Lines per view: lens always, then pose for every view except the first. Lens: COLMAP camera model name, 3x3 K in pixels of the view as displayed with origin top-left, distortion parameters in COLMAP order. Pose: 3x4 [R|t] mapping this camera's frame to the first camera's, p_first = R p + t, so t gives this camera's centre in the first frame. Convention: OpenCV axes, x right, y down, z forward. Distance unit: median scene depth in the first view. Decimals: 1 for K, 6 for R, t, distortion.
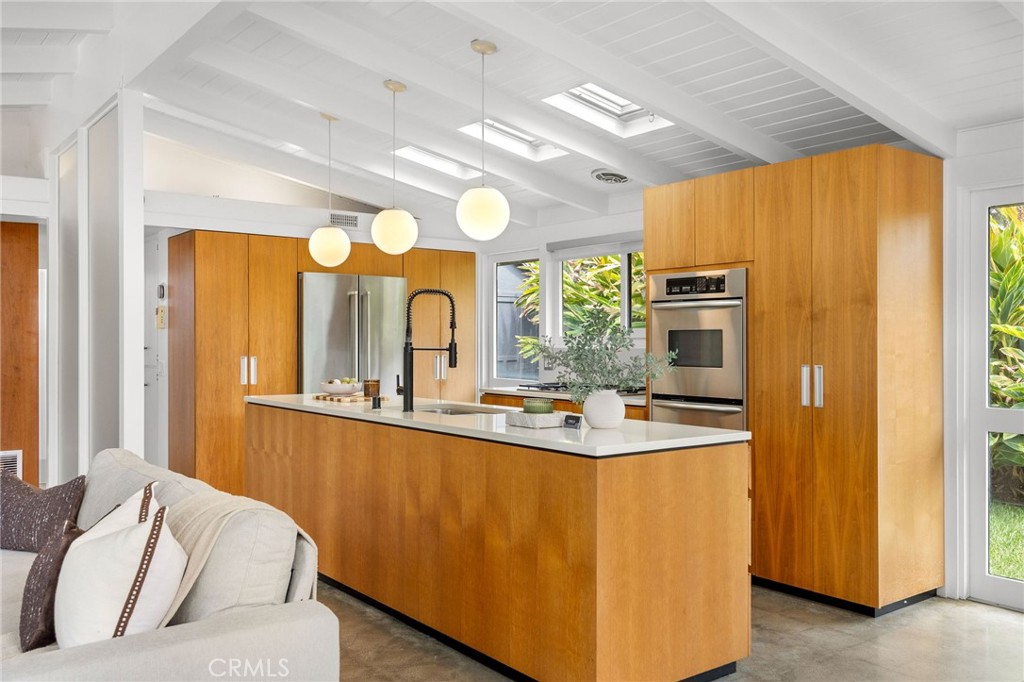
lens RADIAL K [[853.9, 0, 511.0], [0, 853.9, 343.1], [0, 0, 1]] dist [0.018785, 0.002111]
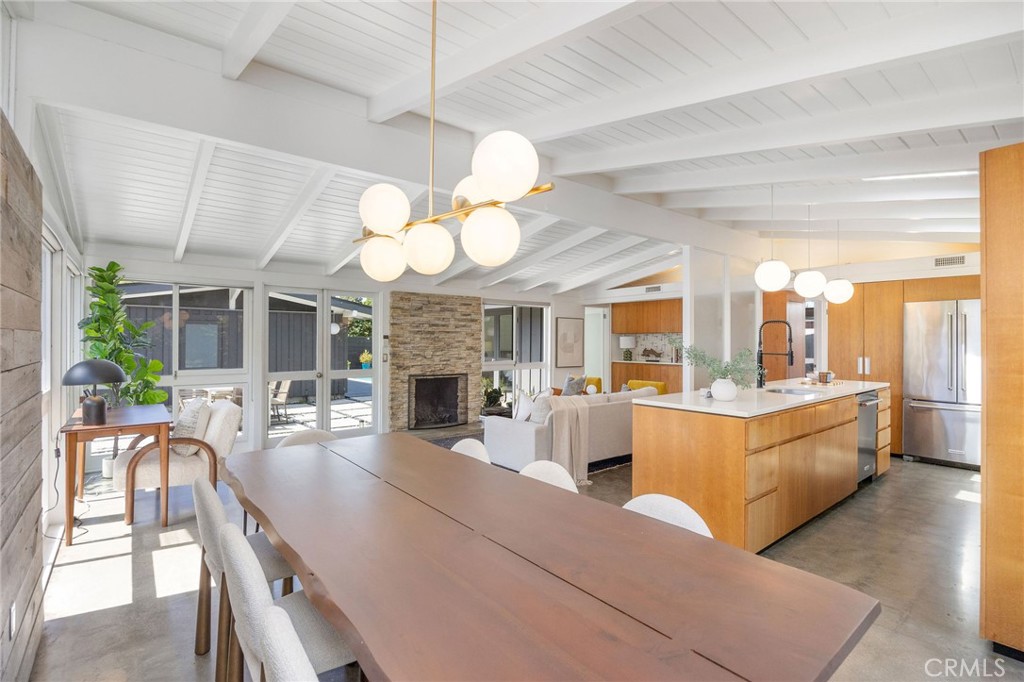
lens RADIAL K [[475.0, 0, 506.9], [0, 475.0, 337.4], [0, 0, 1]] dist [-0.003094, -0.000184]
pose [[0.019238, -0.006035, -0.999797, 0.693187], [-0.004573, 0.999971, -0.006124, -0.015991], [0.999804, 0.004690, 0.019210, 0.337447]]
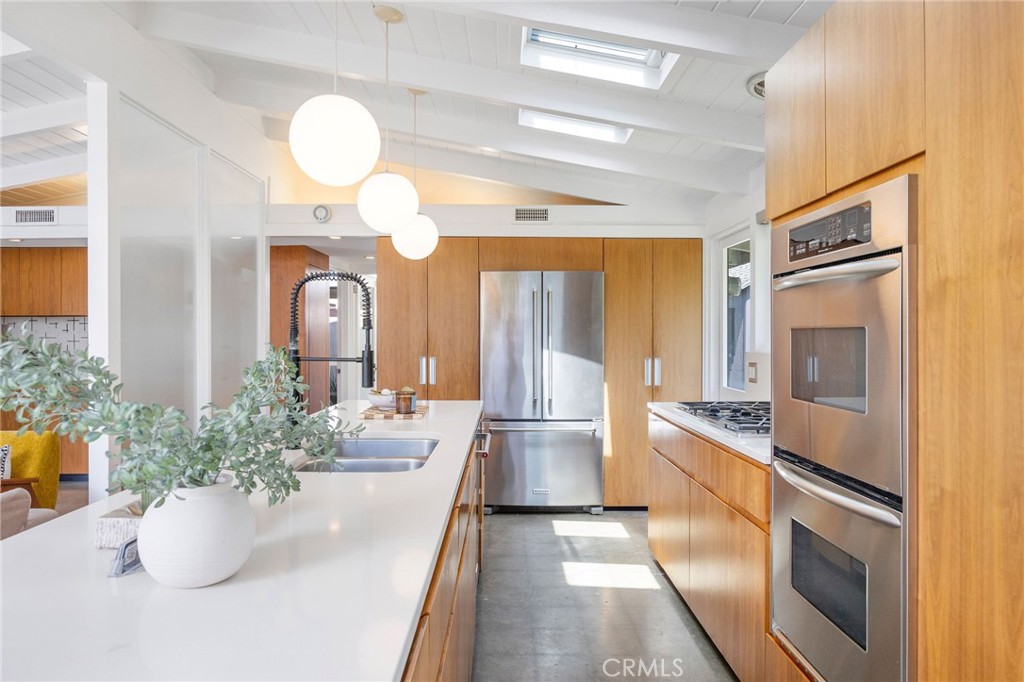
lens RADIAL K [[619.6, 0, 505.5], [0, 619.6, 336.8], [0, 0, 1]] dist [0.007186, 0.001031]
pose [[0.789127, 0.000330, -0.614230, 0.256256], [-0.001796, 0.999997, -0.001771, -0.008435], [0.614227, 0.002500, 0.789125, 0.547763]]
